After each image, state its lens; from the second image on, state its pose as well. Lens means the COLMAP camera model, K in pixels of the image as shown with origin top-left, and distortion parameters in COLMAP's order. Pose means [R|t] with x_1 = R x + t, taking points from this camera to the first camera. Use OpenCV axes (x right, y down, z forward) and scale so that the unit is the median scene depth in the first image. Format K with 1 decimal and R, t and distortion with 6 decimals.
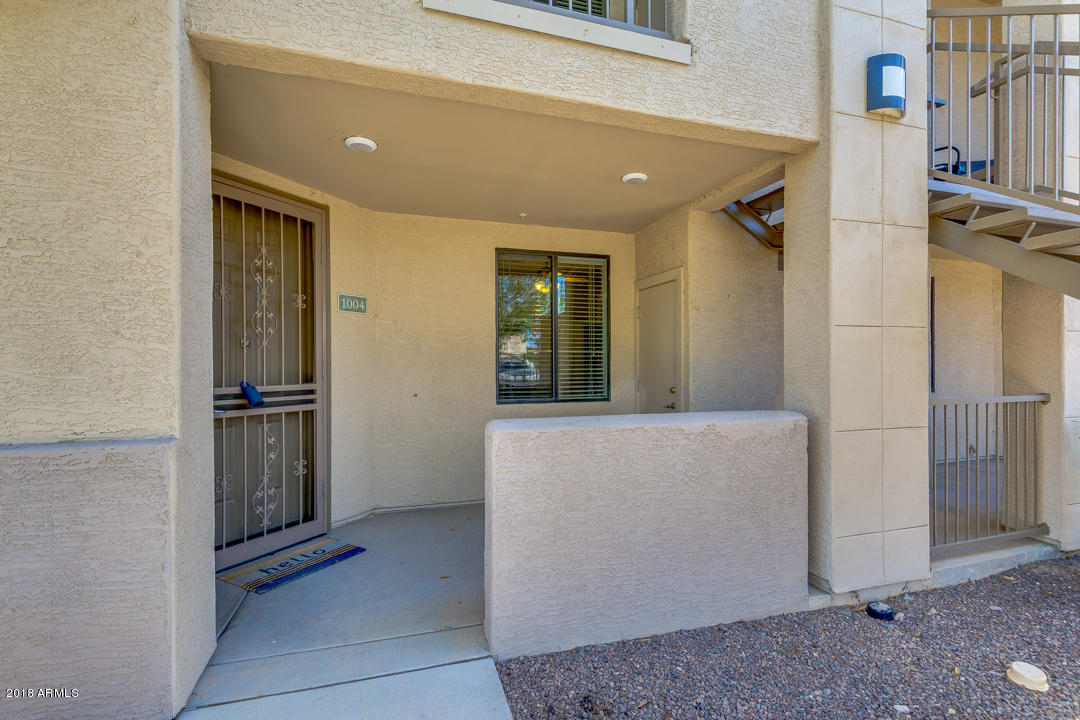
lens RADIAL K [[492.8, 0, 535.9], [0, 492.8, 363.8], [0, 0, 1]] dist [0.007068, -0.000645]
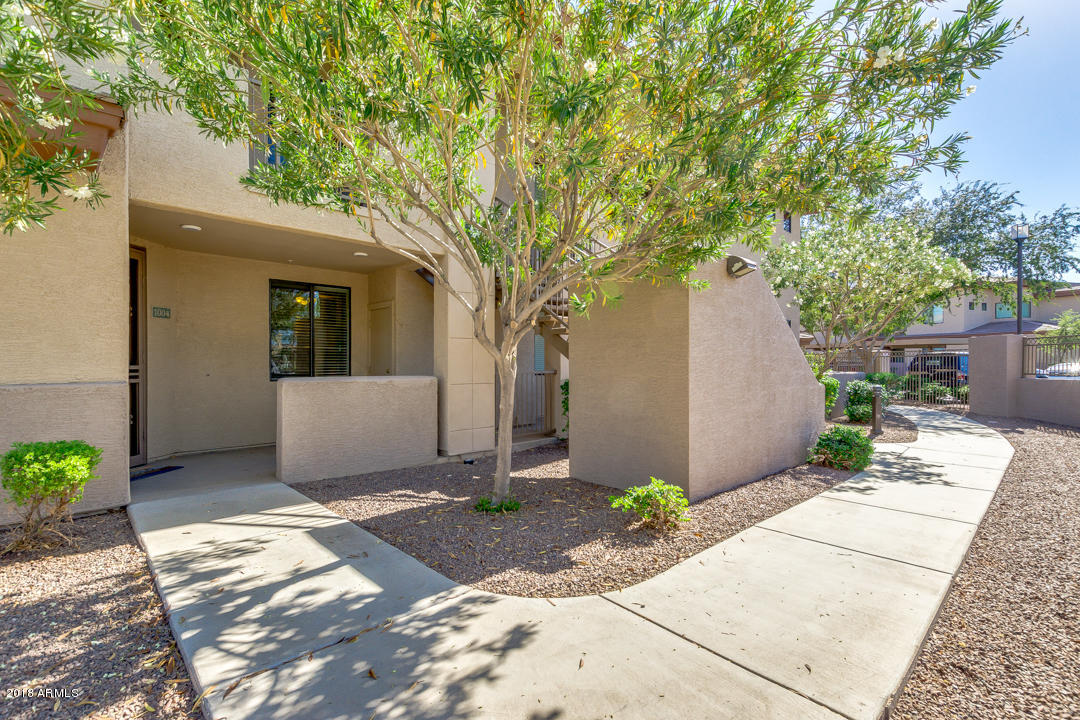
lens RADIAL K [[492.8, 0, 547.3], [0, 492.8, 364.6], [0, 0, 1]] dist [0.007068, -0.000645]
pose [[0.883906, 0.001362, 0.467663, -0.056050], [-0.002927, 0.999992, 0.002621, 0.036807], [-0.467656, -0.003686, 0.883903, -1.160634]]
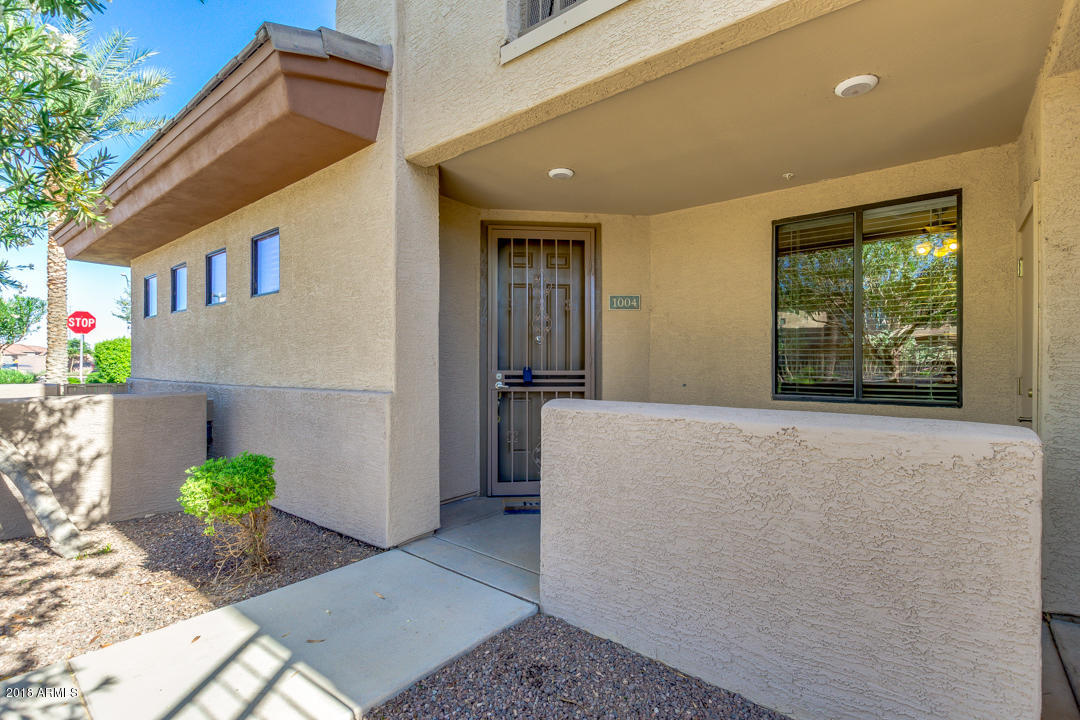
lens RADIAL K [[492.8, 0, 558.6], [0, 492.8, 363.7], [0, 0, 1]] dist [0.007068, -0.000645]
pose [[0.571523, 0.001323, -0.820585, 0.651631], [-0.001952, 0.999998, 0.000252, 0.028639], [0.820584, 0.001458, 0.571525, 0.294012]]
